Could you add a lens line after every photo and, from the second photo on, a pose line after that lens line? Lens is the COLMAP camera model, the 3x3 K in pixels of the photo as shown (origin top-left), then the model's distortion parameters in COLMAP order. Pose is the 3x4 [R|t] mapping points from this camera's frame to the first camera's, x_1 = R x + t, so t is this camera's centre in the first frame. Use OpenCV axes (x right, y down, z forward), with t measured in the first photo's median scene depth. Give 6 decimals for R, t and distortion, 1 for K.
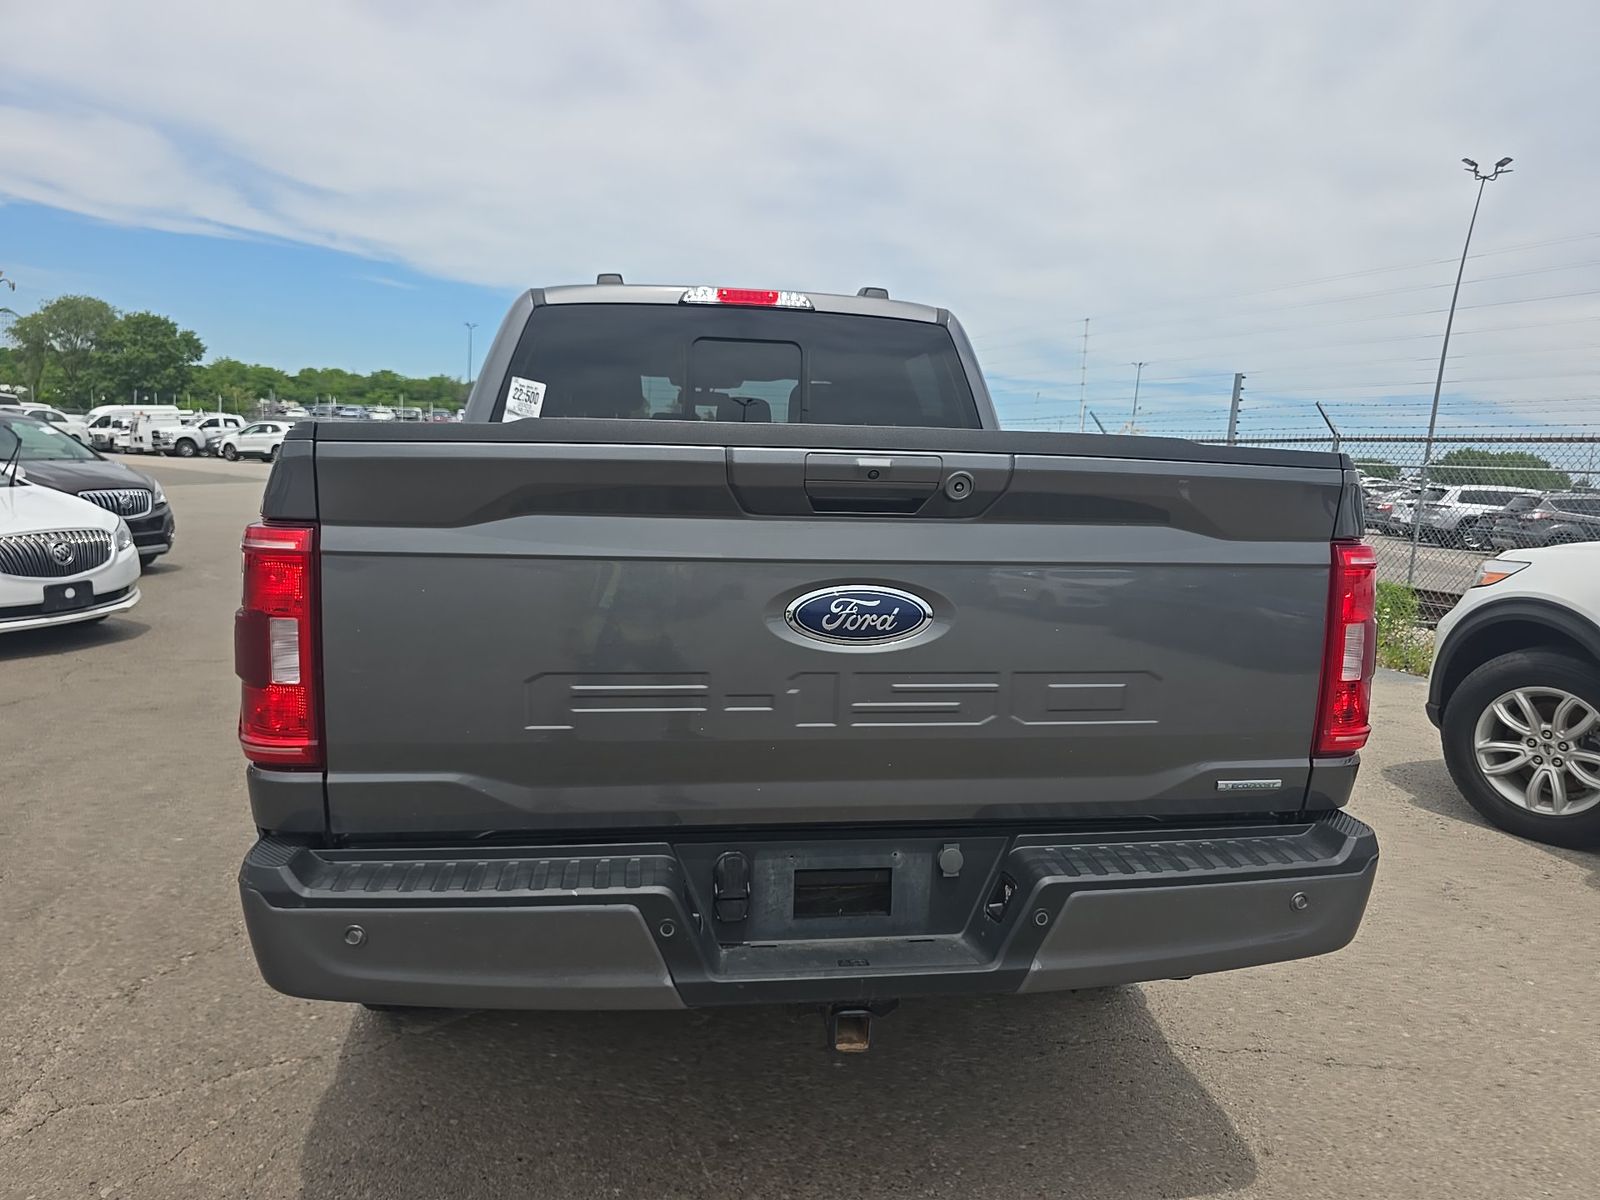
lens RADIAL K [[1095.2, 0, 793.8], [0, 1095.2, 599.7], [0, 0, 1]] dist [0.062351, -0.062186]
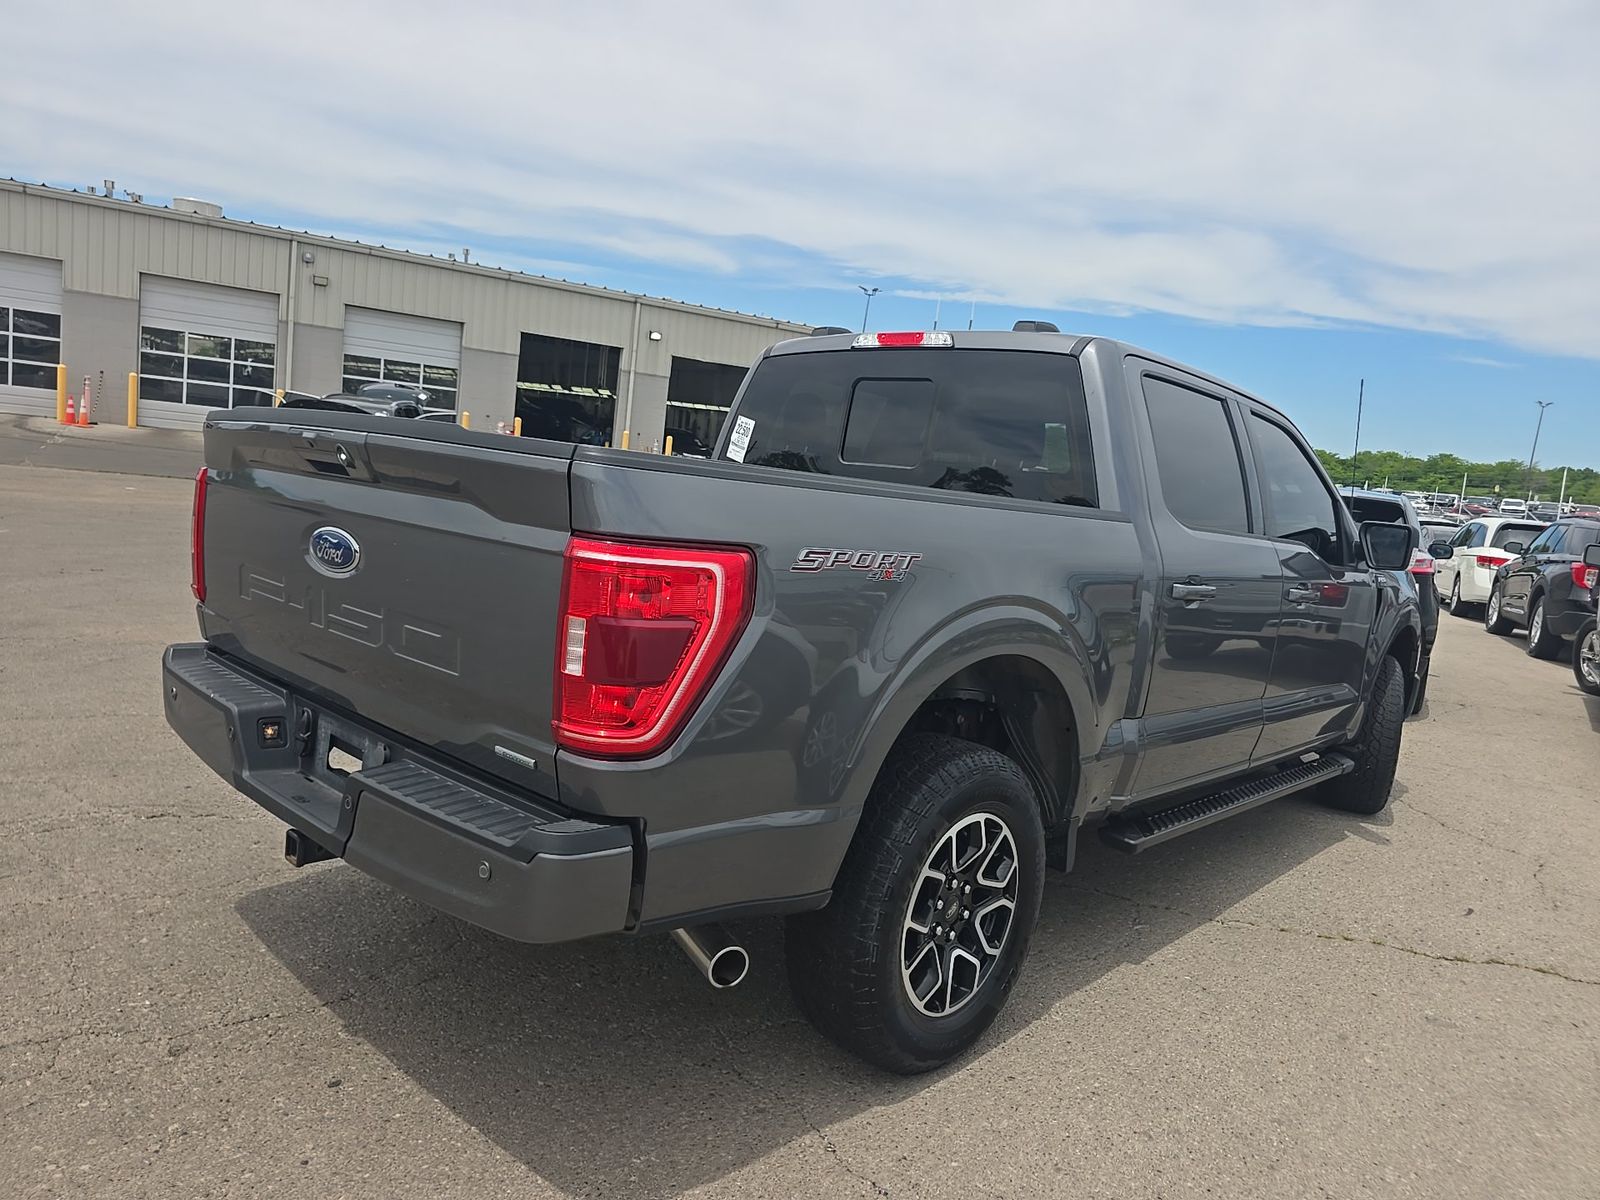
lens RADIAL K [[1103.7, 0, 815.6], [0, 1103.7, 600.1], [0, 0, 1]] dist [0.046884, -0.048621]
pose [[0.634897, 0.116000, -0.763839, 0.755986], [-0.172465, 0.984996, 0.006235, -0.019478], [0.753101, 0.127777, 0.645377, 0.282312]]
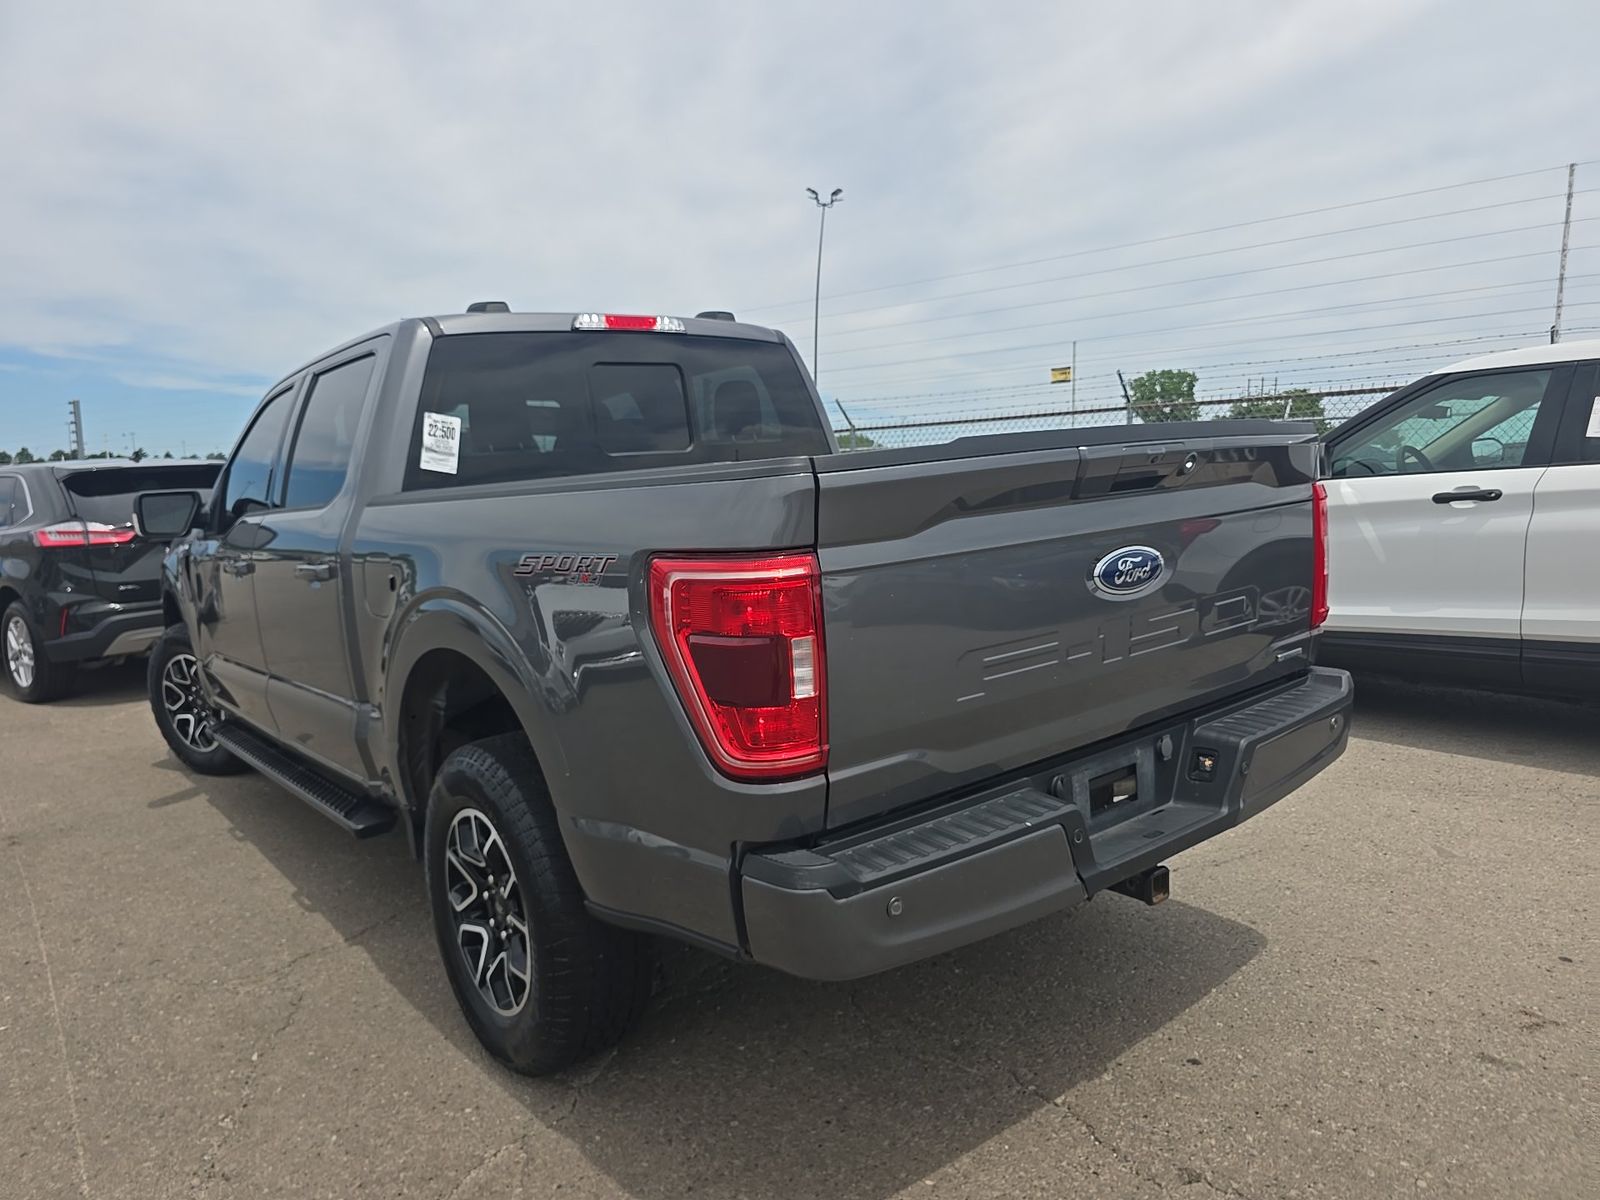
lens RADIAL K [[1103.7, 0, 815.6], [0, 1103.7, 600.1], [0, 0, 1]] dist [0.046884, -0.048621]
pose [[0.853022, -0.145838, 0.501083, -0.457282], [0.150221, 0.988139, 0.031864, -0.024081], [-0.499787, 0.048092, 0.864812, 0.023699]]
